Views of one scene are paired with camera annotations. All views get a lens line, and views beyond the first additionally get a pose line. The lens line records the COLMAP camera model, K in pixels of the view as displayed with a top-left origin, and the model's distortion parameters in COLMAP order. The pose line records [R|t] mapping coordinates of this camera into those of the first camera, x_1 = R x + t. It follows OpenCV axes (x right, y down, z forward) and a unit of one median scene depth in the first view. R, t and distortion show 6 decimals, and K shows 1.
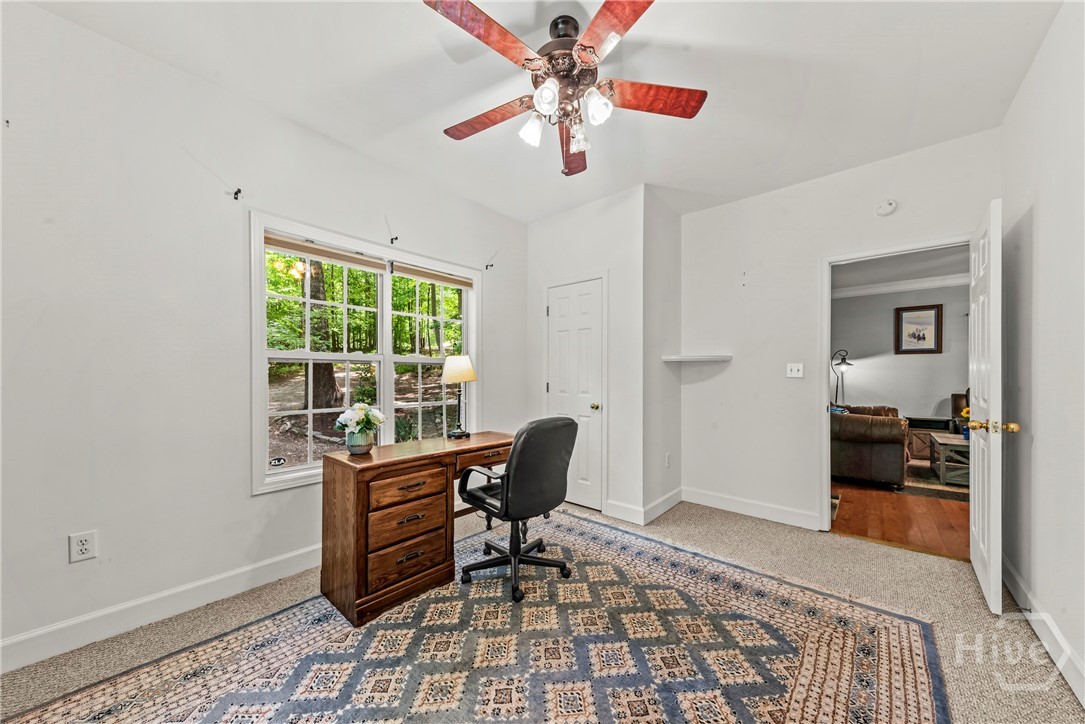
lens RADIAL K [[375.1, 0, 537.6], [0, 375.1, 373.9], [0, 0, 1]] dist [0.001562, 0.000064]
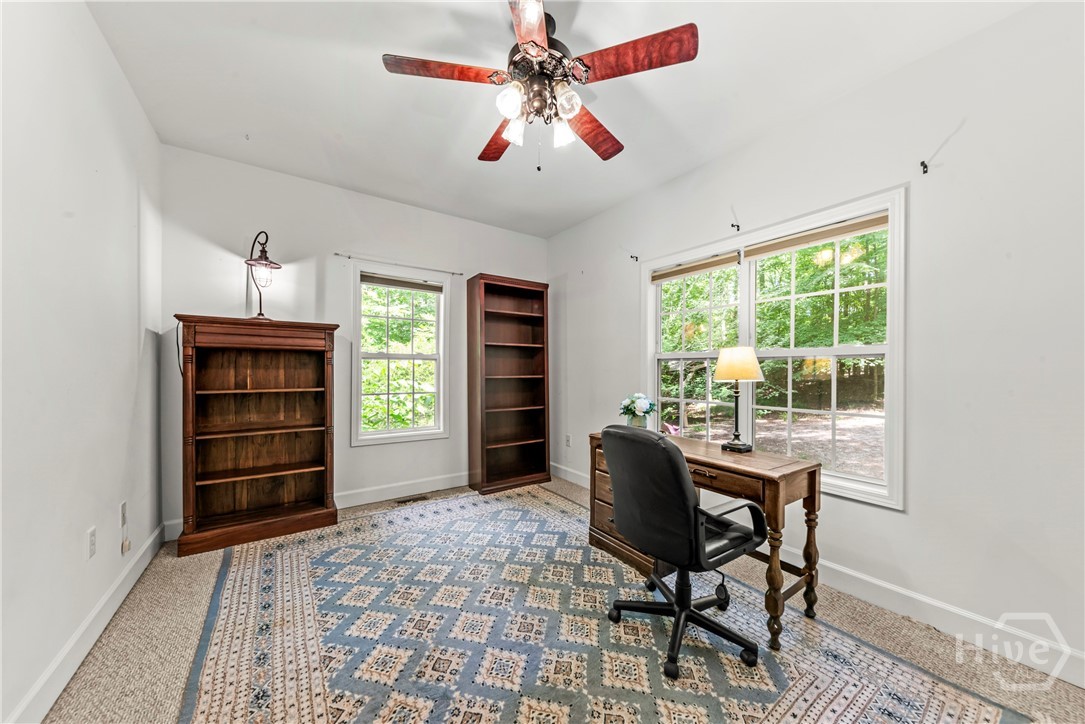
lens RADIAL K [[375.0, 0, 547.9], [0, 375.0, 366.3], [0, 0, 1]] dist [0.000745, -0.000039]
pose [[-0.235225, -0.006594, -0.971919, 1.071223], [-0.003758, 0.999976, -0.005875, -0.003871], [0.971934, 0.002270, -0.235244, 1.300311]]
